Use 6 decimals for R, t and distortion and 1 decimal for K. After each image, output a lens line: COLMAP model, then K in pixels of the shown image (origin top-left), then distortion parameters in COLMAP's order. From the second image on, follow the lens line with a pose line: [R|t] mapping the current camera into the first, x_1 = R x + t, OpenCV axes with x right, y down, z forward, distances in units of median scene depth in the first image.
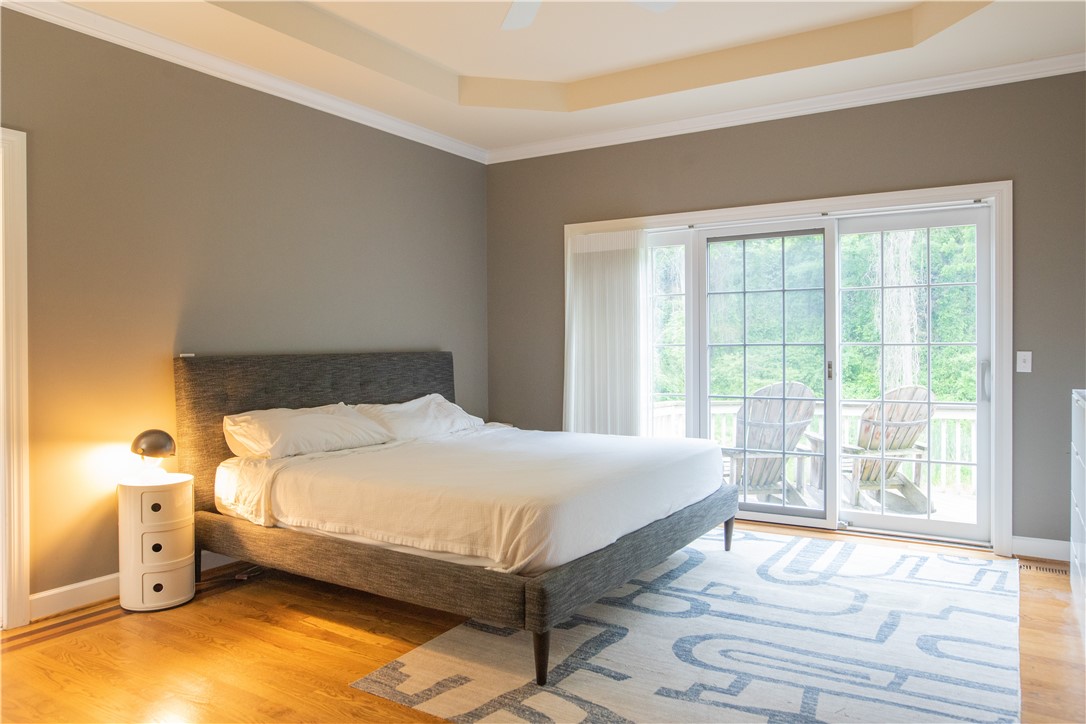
lens RADIAL K [[748.1, 0, 541.5], [0, 748.1, 363.6], [0, 0, 1]] dist [-0.044908, 0.032524]
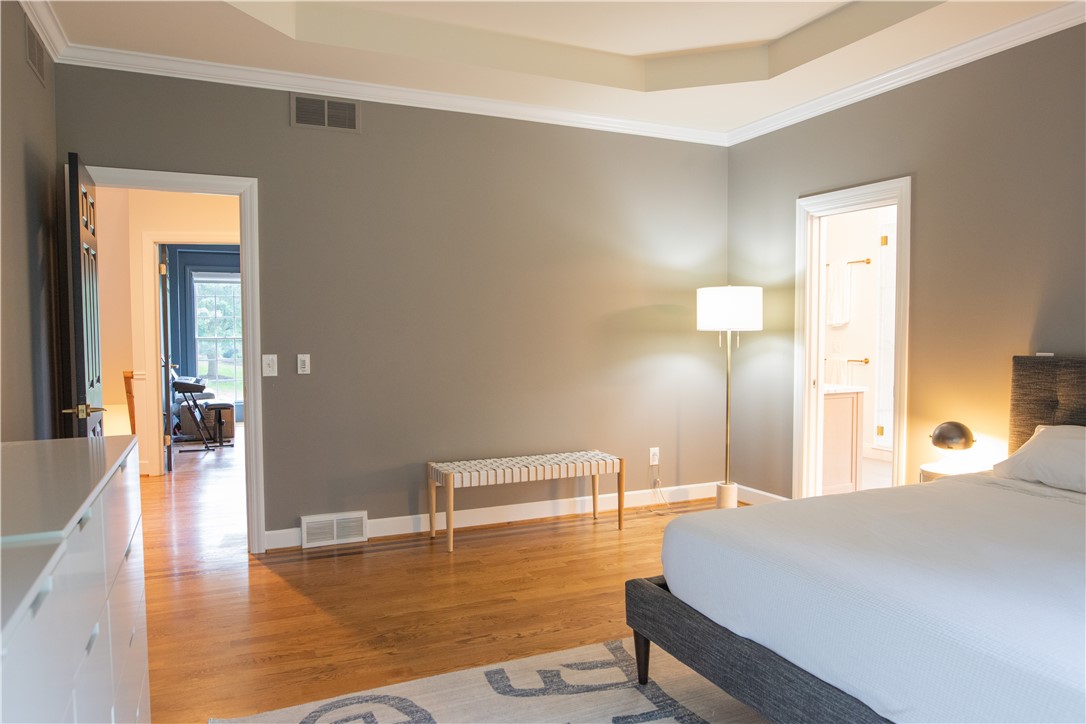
lens RADIAL K [[748.1, 0, 541.5], [0, 748.1, 363.6], [0, 0, 1]] dist [-0.044908, 0.032524]
pose [[-0.545780, 0.047756, -0.836567, 0.715577], [-0.008994, 0.997983, 0.062839, -0.059016], [0.837880, 0.041821, -0.544249, 1.109050]]
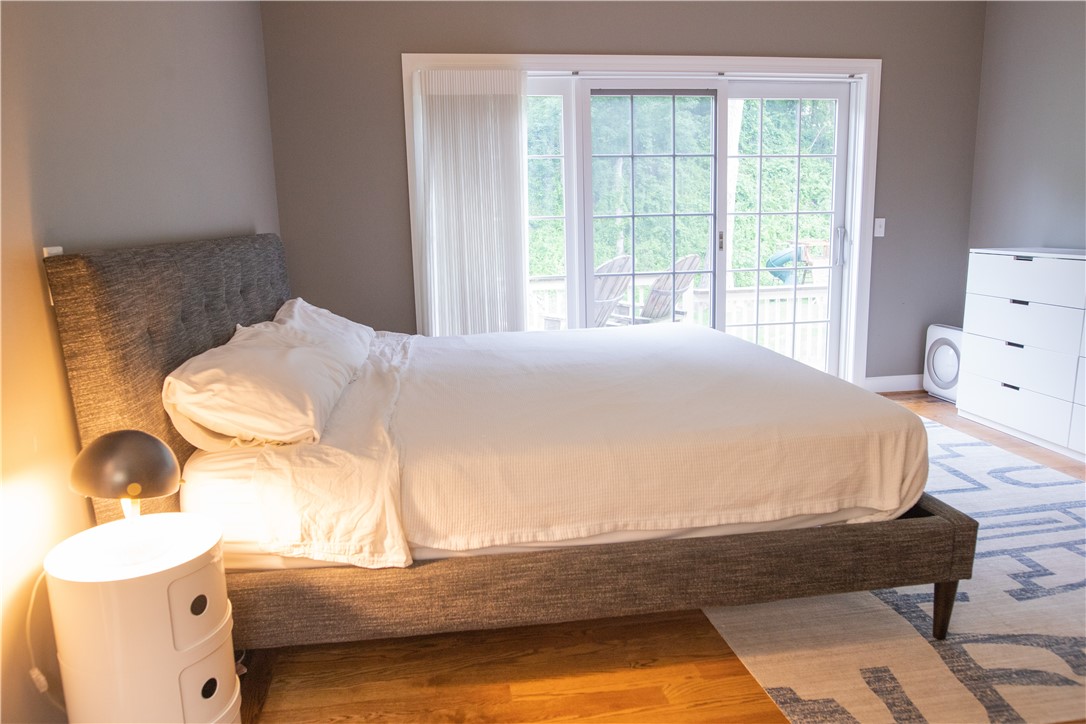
lens RADIAL K [[747.0, 0, 543.5], [0, 747.0, 370.7], [0, 0, 1]] dist [-0.046914, 0.035103]
pose [[0.755213, -0.144101, 0.639443, -0.620358], [0.034867, 0.982986, 0.180340, -0.010980], [-0.654551, -0.113900, 0.747389, 0.556875]]
